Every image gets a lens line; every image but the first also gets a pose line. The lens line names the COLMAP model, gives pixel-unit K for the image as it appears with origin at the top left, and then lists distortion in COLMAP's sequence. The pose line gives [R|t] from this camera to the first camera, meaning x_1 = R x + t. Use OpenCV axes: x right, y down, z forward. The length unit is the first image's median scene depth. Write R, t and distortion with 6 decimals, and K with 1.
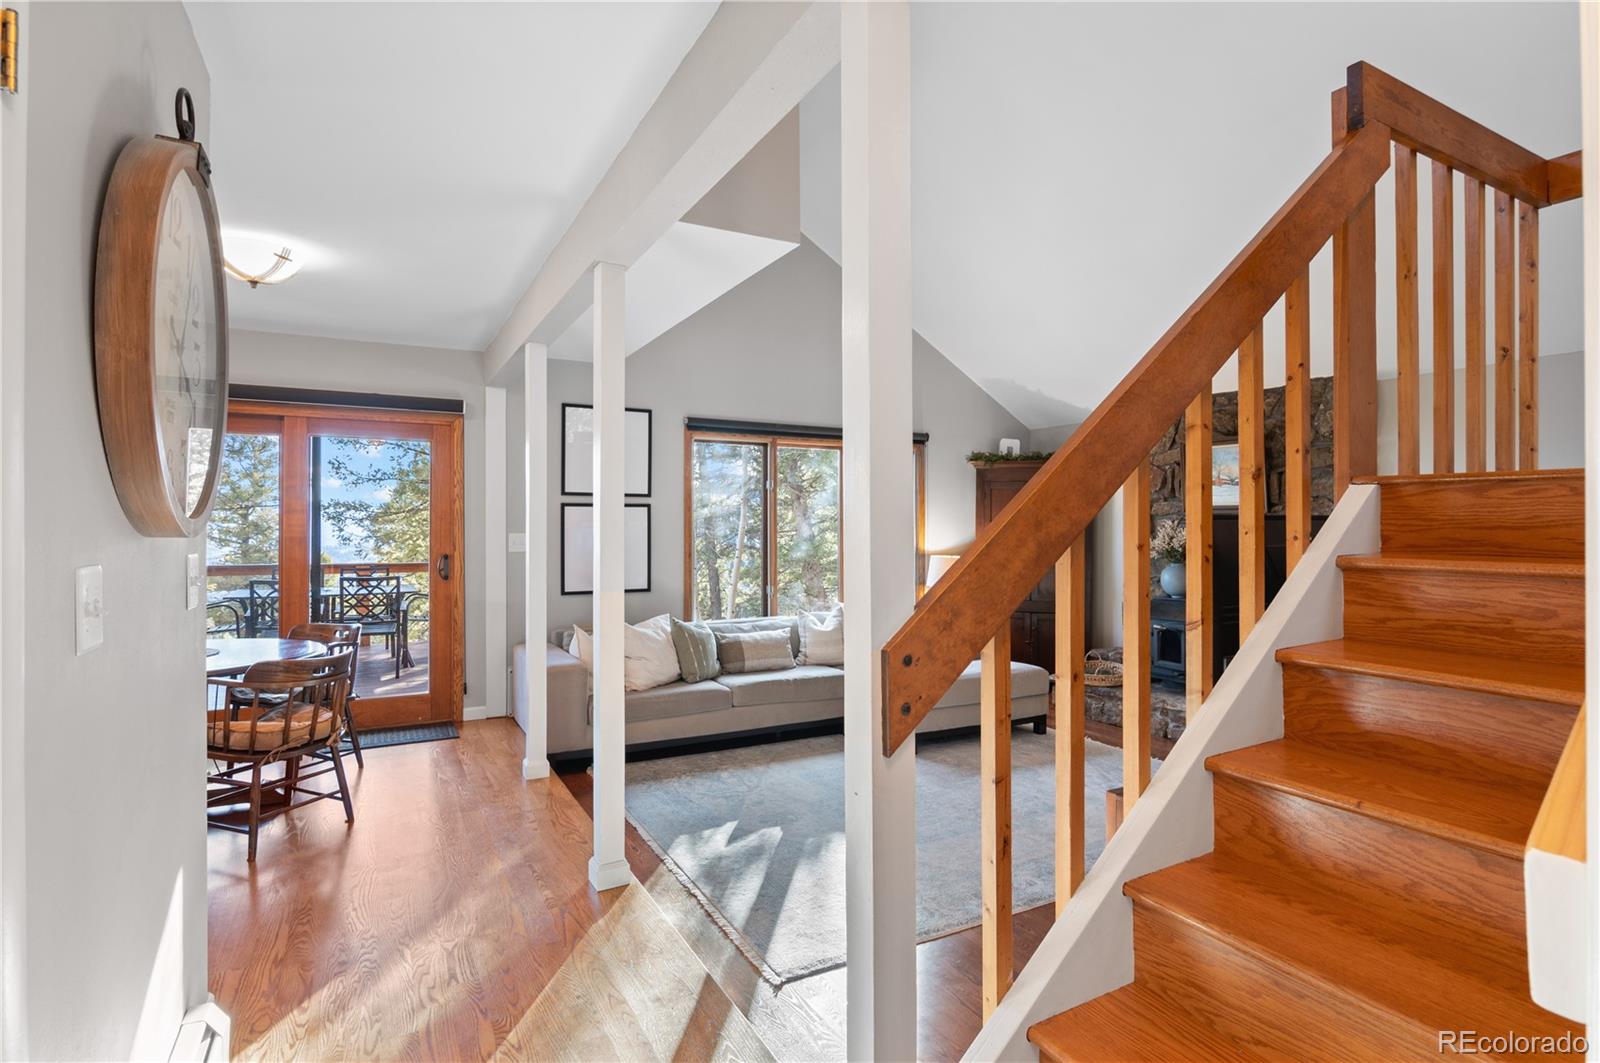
lens RADIAL K [[790.4, 0, 798.9], [0, 790.4, 528.6], [0, 0, 1]] dist [-0.009269, -0.002316]
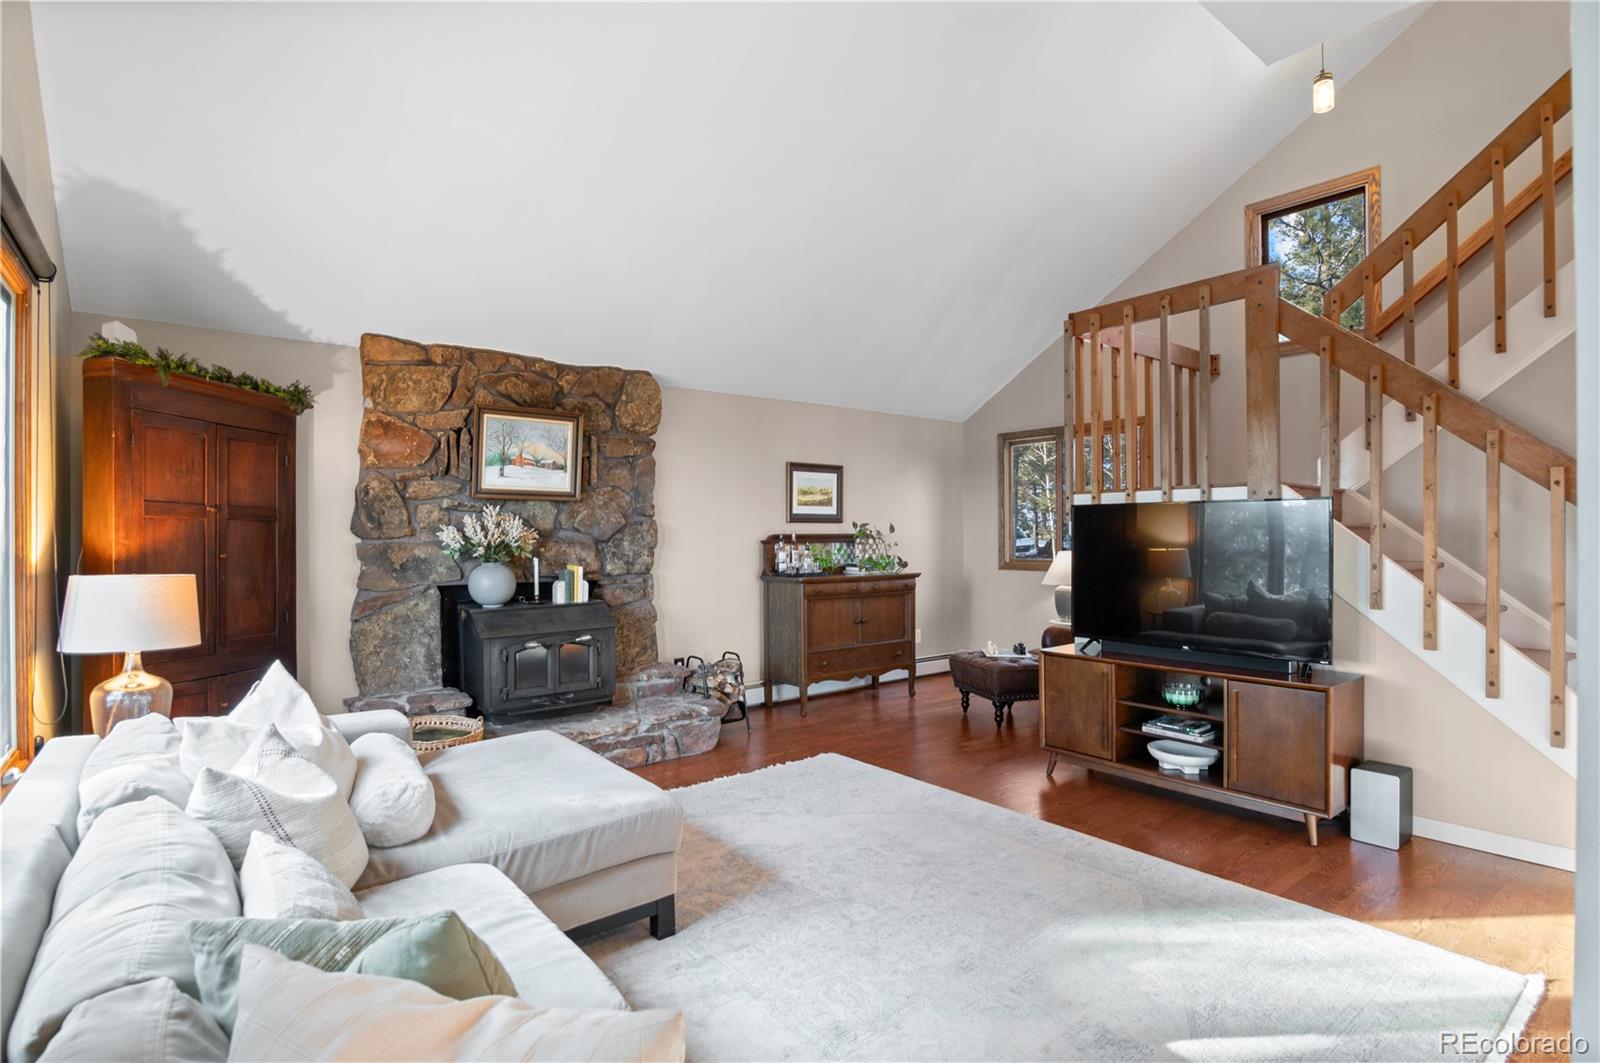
lens RADIAL K [[790.4, 0, 803.0], [0, 790.4, 524.1], [0, 0, 1]] dist [-0.009269, -0.002316]
pose [[-0.178886, 0.011892, 0.983798, -0.335060], [0.007928, 0.999912, -0.010646, 0.017912], [-0.983838, 0.005895, -0.178964, 0.859158]]
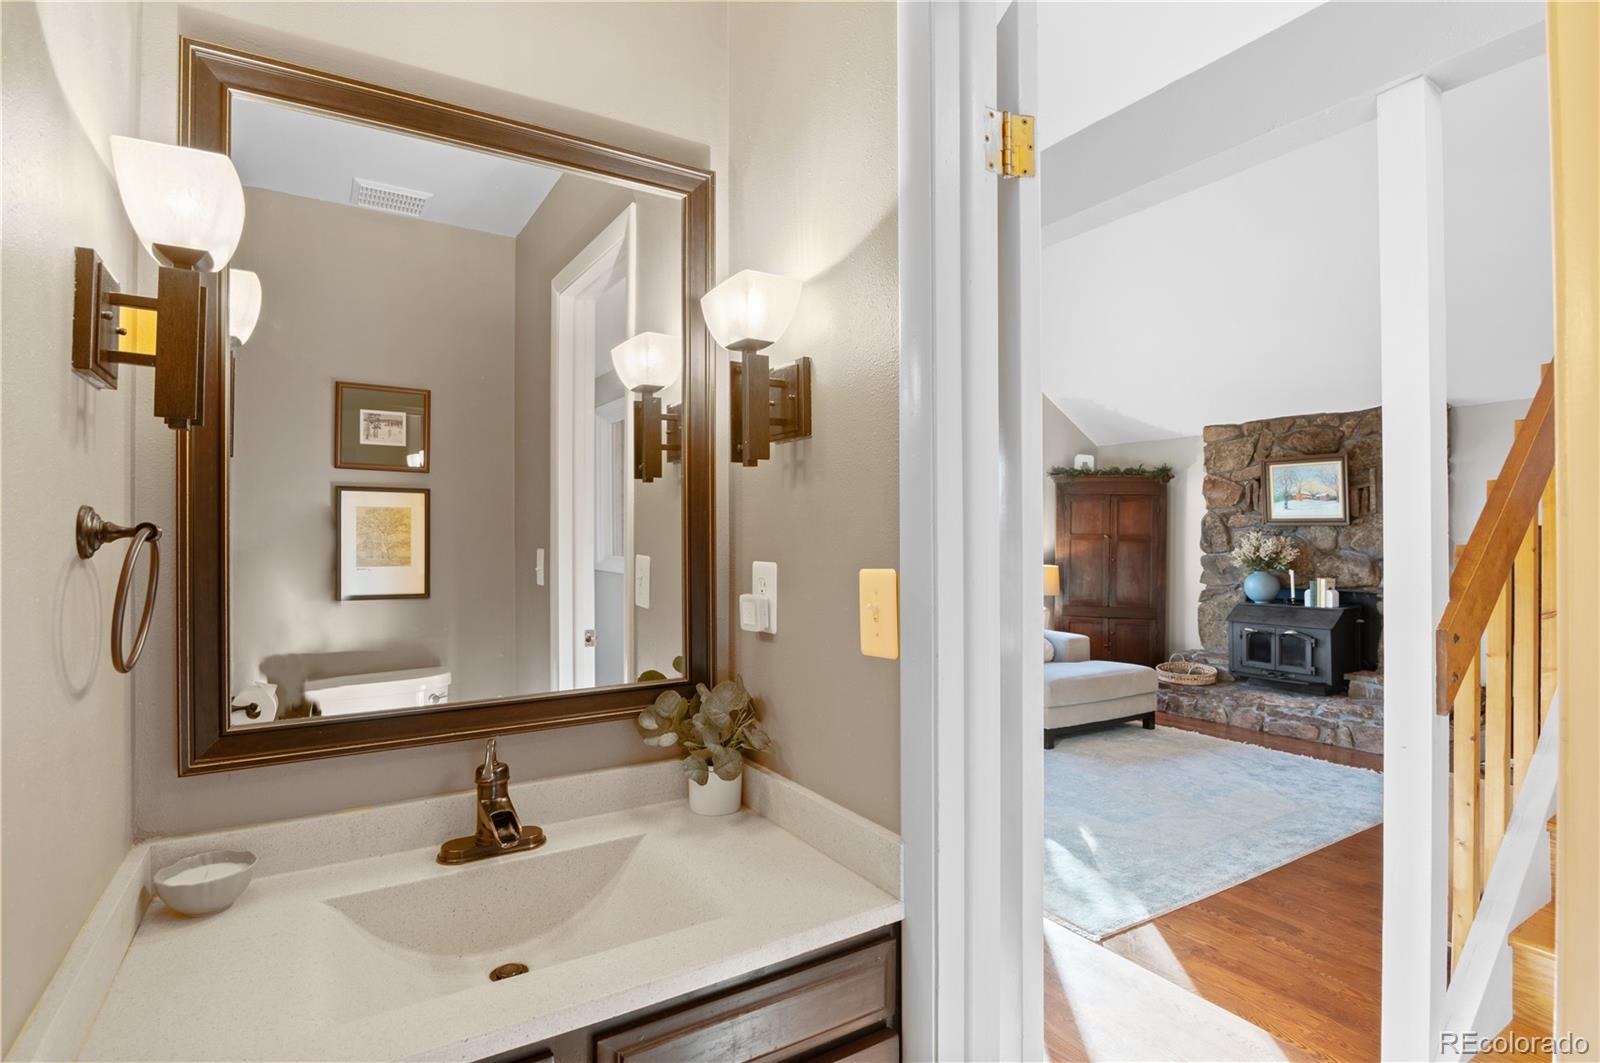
lens RADIAL K [[790.4, 0, 809.1], [0, 790.4, 535.9], [0, 0, 1]] dist [-0.009269, -0.002316]
pose [[0.997638, 0.004079, 0.068574, -0.220555], [-0.003710, 0.999978, -0.005504, 0.003689], [-0.068595, 0.005237, 0.997631, -0.041486]]
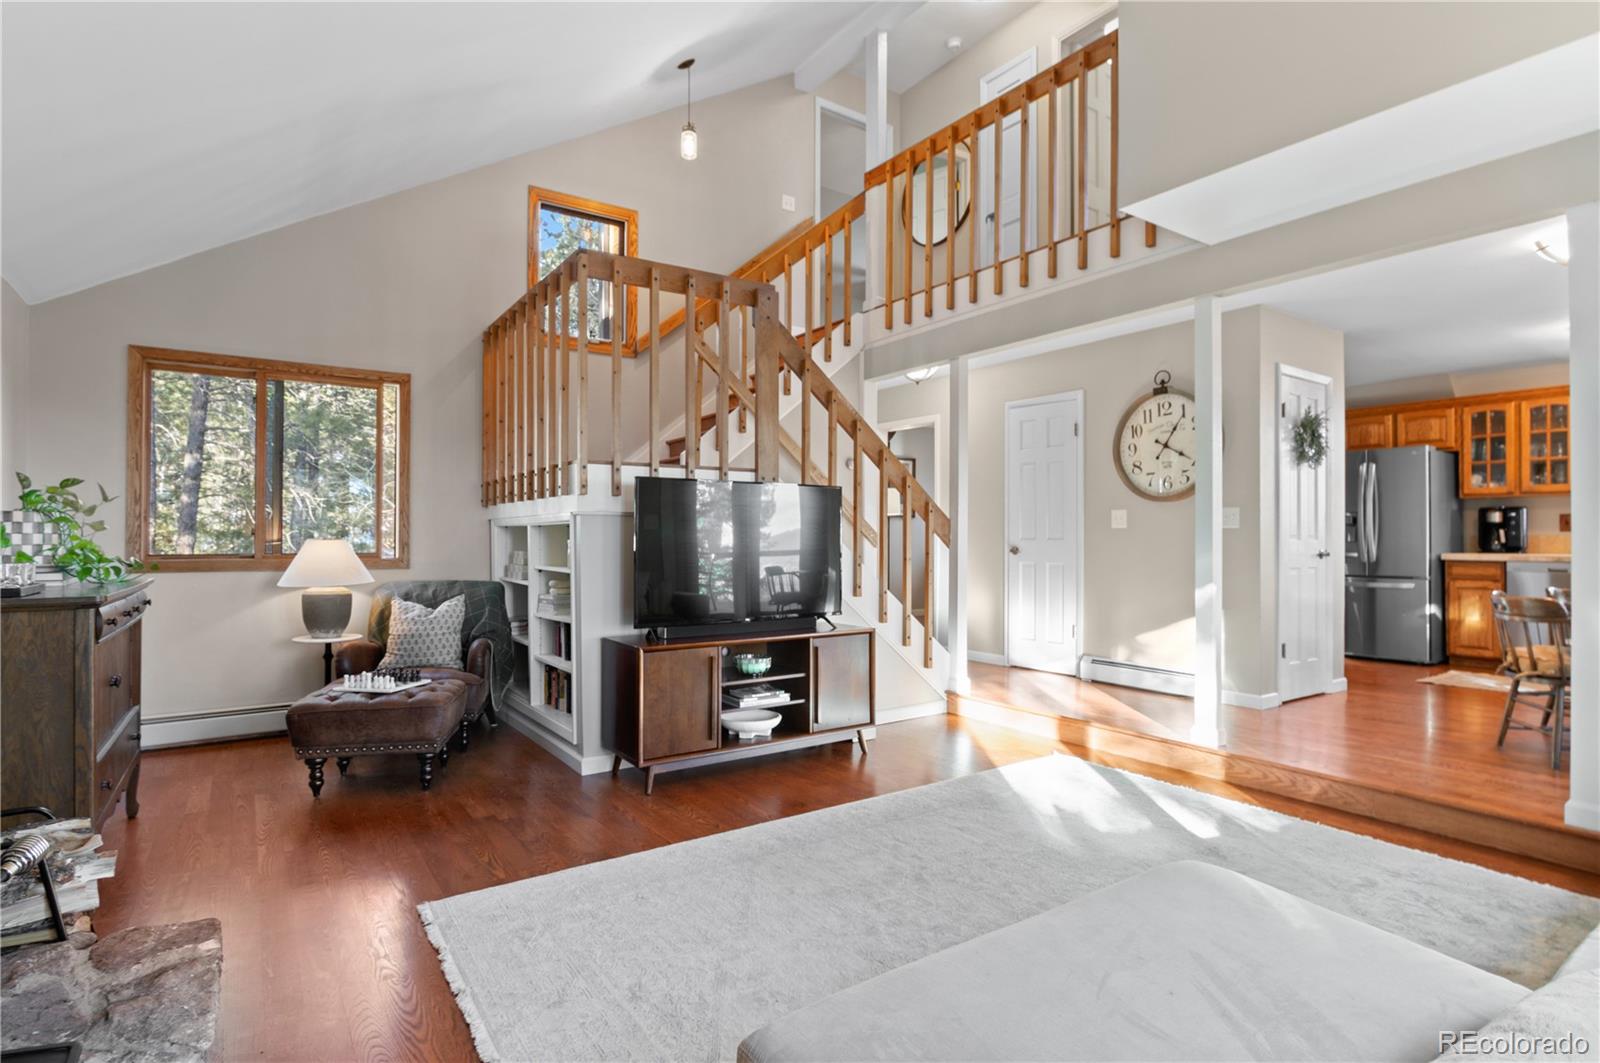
lens RADIAL K [[790.4, 0, 801.9], [0, 790.4, 531.1], [0, 0, 1]] dist [-0.009269, -0.002316]
pose [[-0.994637, -0.001502, -0.103421, 0.305170], [-0.001285, 0.999997, -0.002173, 0.040332], [0.103424, -0.002028, -0.994635, 1.139195]]
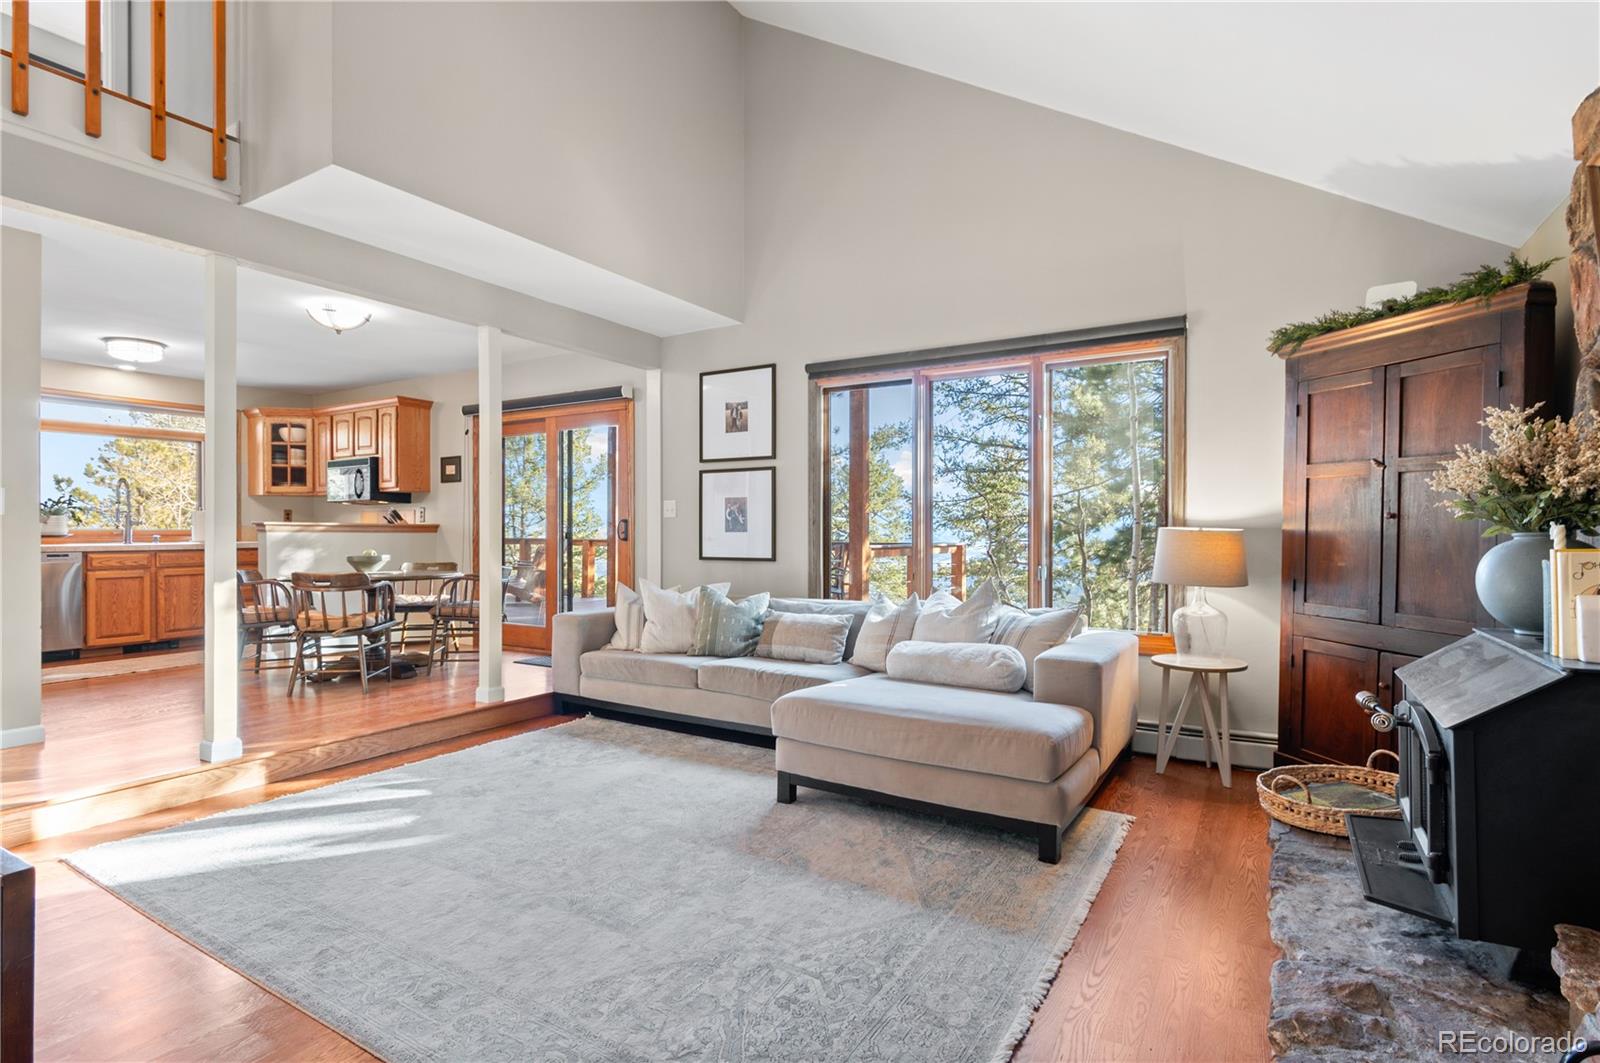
lens RADIAL K [[790.4, 0, 805.5], [0, 790.4, 534.6], [0, 0, 1]] dist [-0.009269, -0.002316]
pose [[0.512288, 0.001633, -0.858812, 0.629811], [-0.004440, 0.999990, -0.000747, 0.049700], [0.858802, 0.004196, 0.512290, 0.570893]]
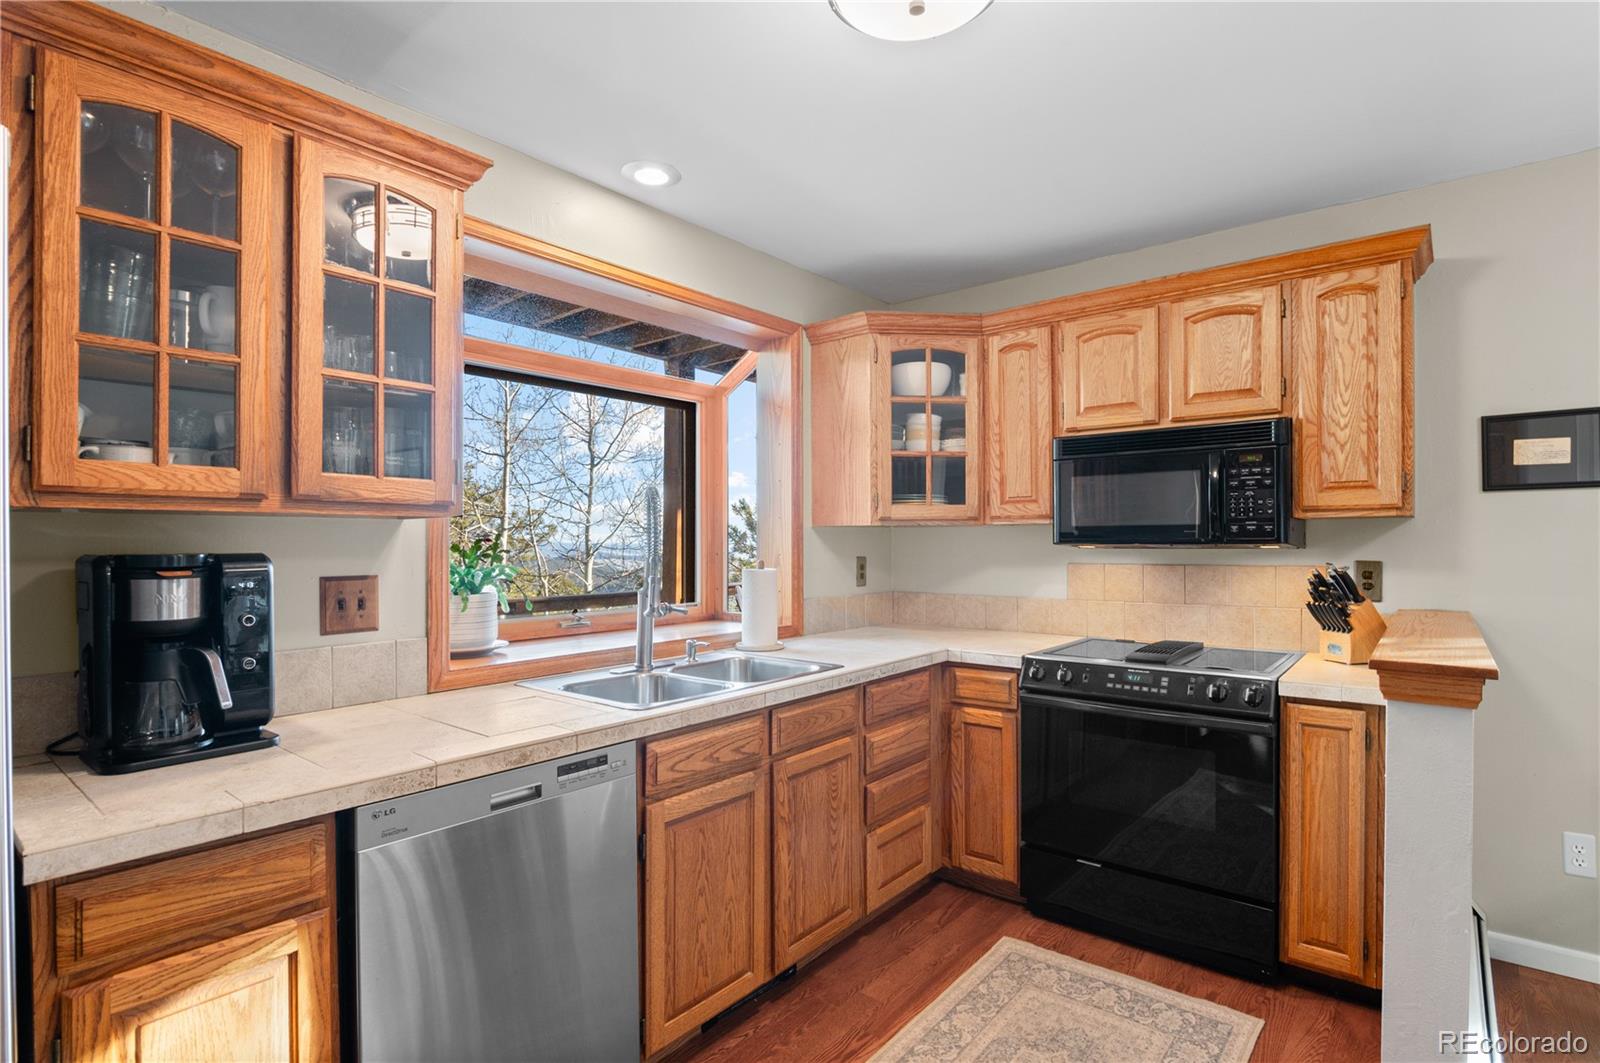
lens RADIAL K [[790.4, 0, 788.4], [0, 790.4, 543.9], [0, 0, 1]] dist [-0.009269, -0.002316]
pose [[0.378867, 0.001374, -0.925450, -0.497193], [-0.000732, 0.999999, 0.001186, -0.002603], [0.925451, 0.000228, 0.378867, 0.201972]]
